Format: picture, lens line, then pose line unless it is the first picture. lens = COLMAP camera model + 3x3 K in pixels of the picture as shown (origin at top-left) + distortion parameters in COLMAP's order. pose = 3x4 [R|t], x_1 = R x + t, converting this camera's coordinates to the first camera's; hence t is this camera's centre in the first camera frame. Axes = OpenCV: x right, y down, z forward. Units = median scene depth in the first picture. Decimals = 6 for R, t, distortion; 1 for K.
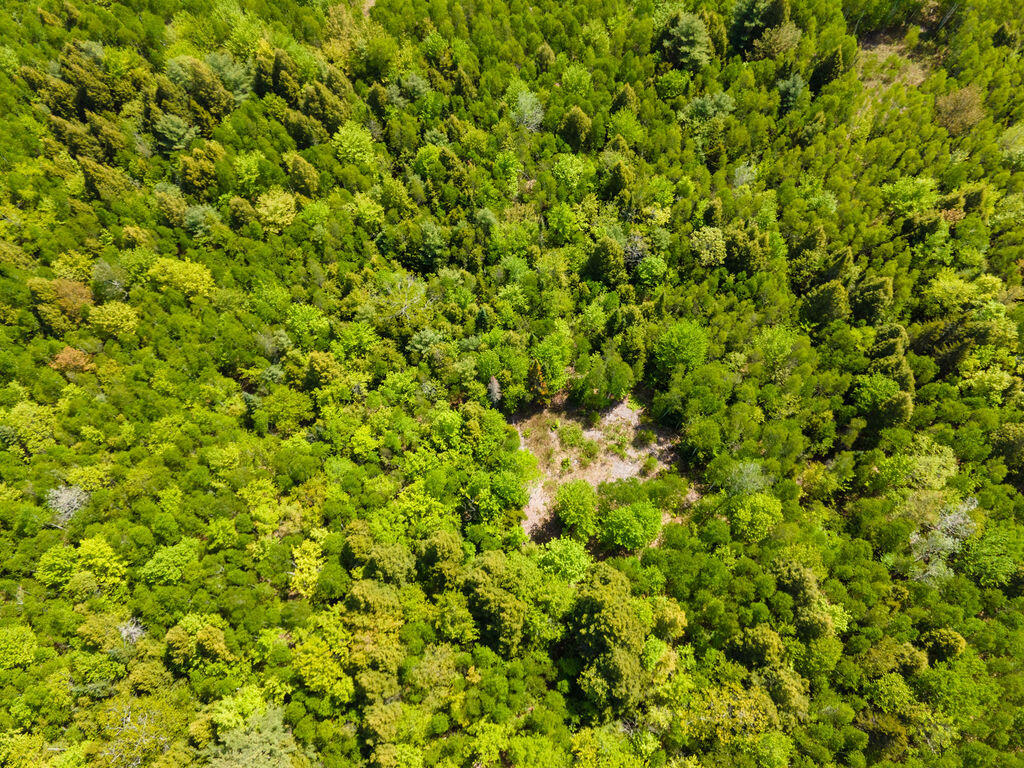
lens RADIAL K [[742.2, 0, 515.2], [0, 742.2, 385.6], [0, 0, 1]] dist [0.041195, 0.013084]
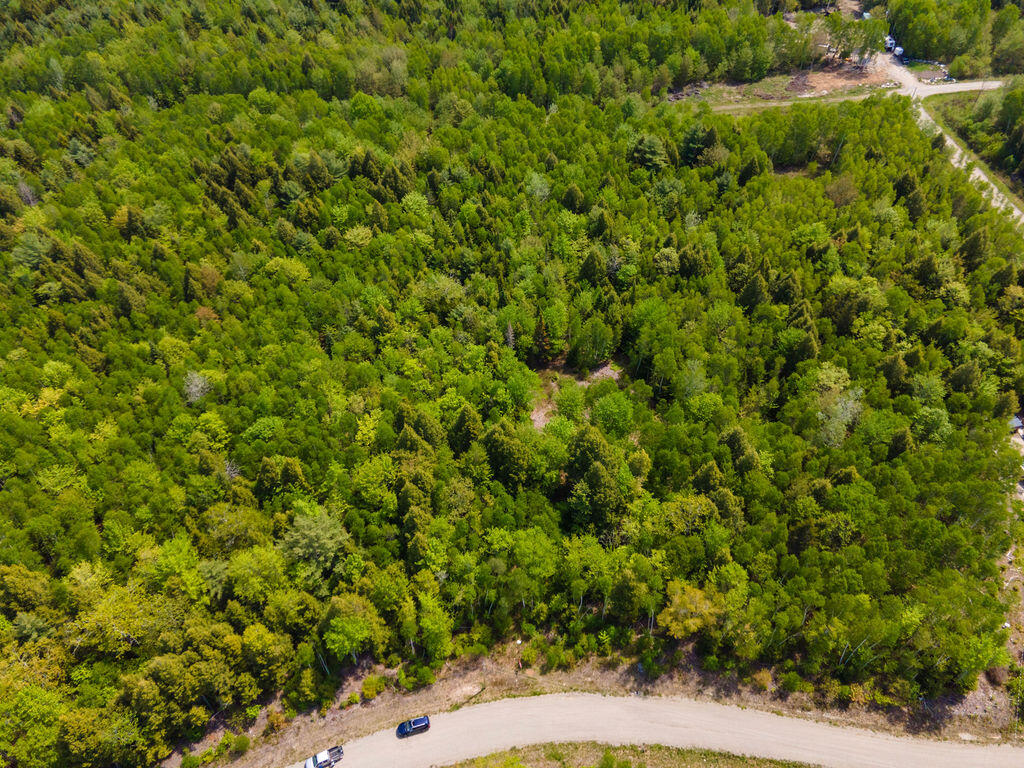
lens RADIAL K [[742.2, 0, 514.8], [0, 742.2, 383.6], [0, 0, 1]] dist [0.041195, 0.013084]
pose [[0.999526, 0.023153, -0.020304, 0.009417], [-0.028598, 0.942439, -0.333152, 0.505963], [0.011421, 0.333574, 0.942655, -0.234944]]
